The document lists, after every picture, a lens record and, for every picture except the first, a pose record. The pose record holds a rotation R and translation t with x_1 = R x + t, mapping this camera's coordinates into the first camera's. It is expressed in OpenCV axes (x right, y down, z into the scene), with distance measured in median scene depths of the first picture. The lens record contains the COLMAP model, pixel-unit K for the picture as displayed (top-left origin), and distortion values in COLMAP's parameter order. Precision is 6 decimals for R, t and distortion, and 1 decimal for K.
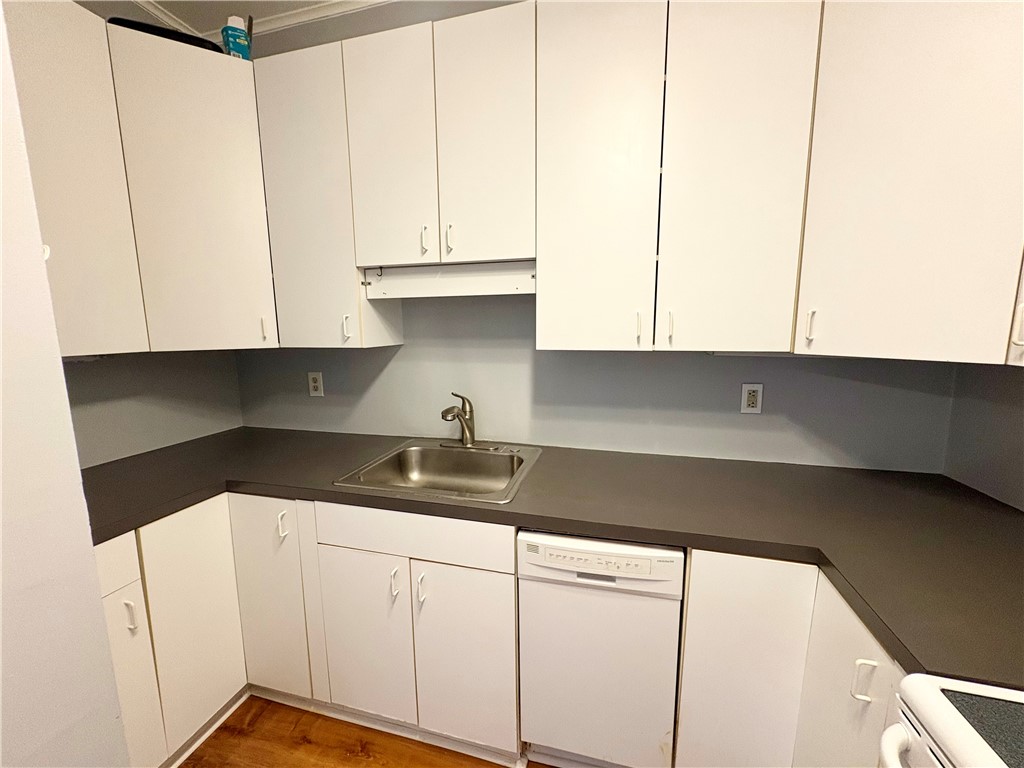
lens RADIAL K [[407.8, 0, 511.8], [0, 407.8, 387.8], [0, 0, 1]] dist [-0.000836, -0.000172]
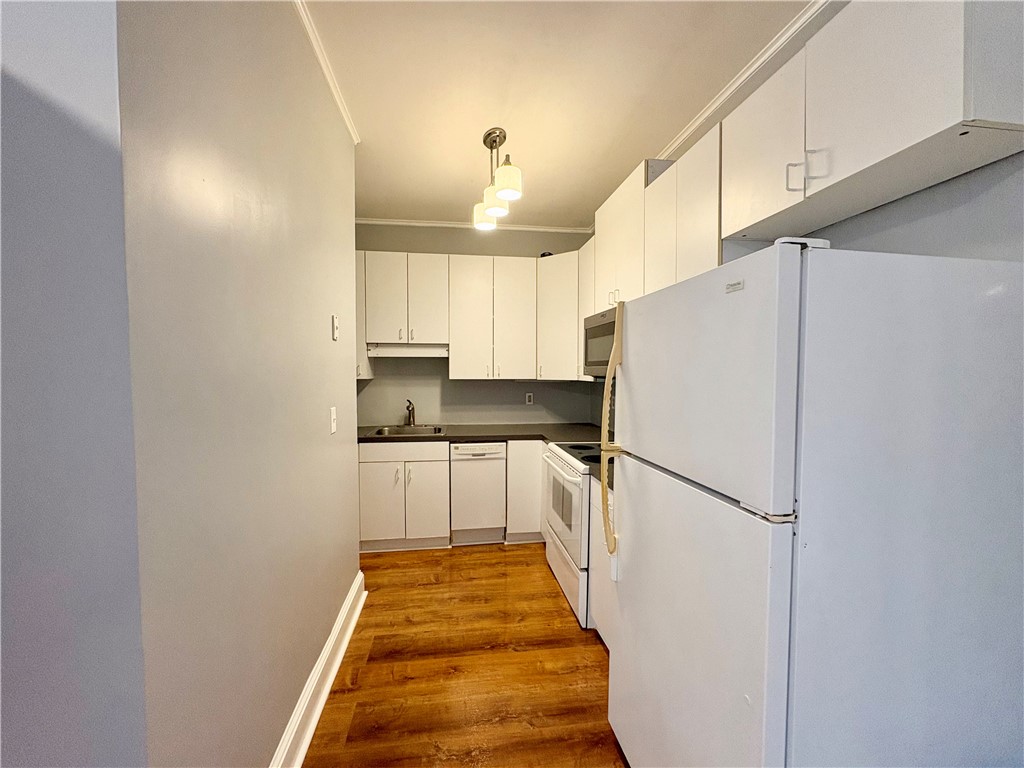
lens RADIAL K [[407.8, 0, 512.8], [0, 407.8, 386.6], [0, 0, 1]] dist [-0.000836, -0.000172]
pose [[0.921226, -0.004544, 0.389002, -0.512240], [0.049407, 0.993202, -0.105402, 0.217073], [-0.385879, 0.116319, 0.915187, -1.330315]]
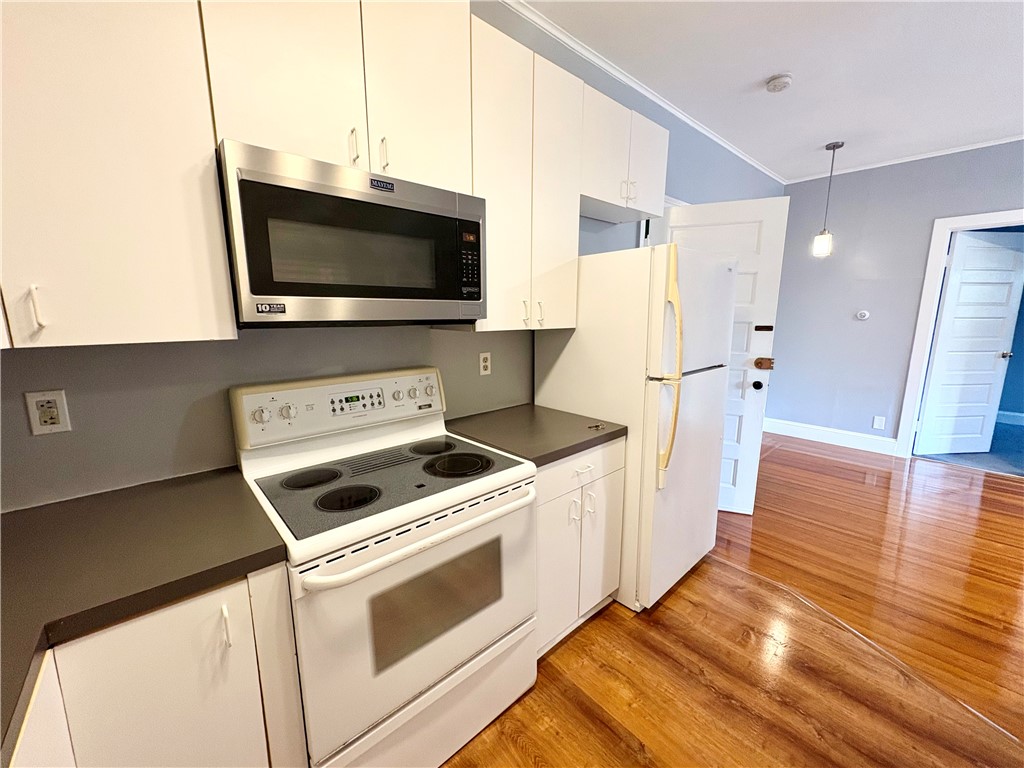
lens RADIAL K [[407.8, 0, 512.8], [0, 407.8, 383.2], [0, 0, 1]] dist [-0.000836, -0.000172]
pose [[-0.827327, -0.079333, 0.556091, -0.172357], [0.104533, 0.950939, 0.291183, -0.078795], [-0.551909, 0.299033, -0.778444, 0.618186]]
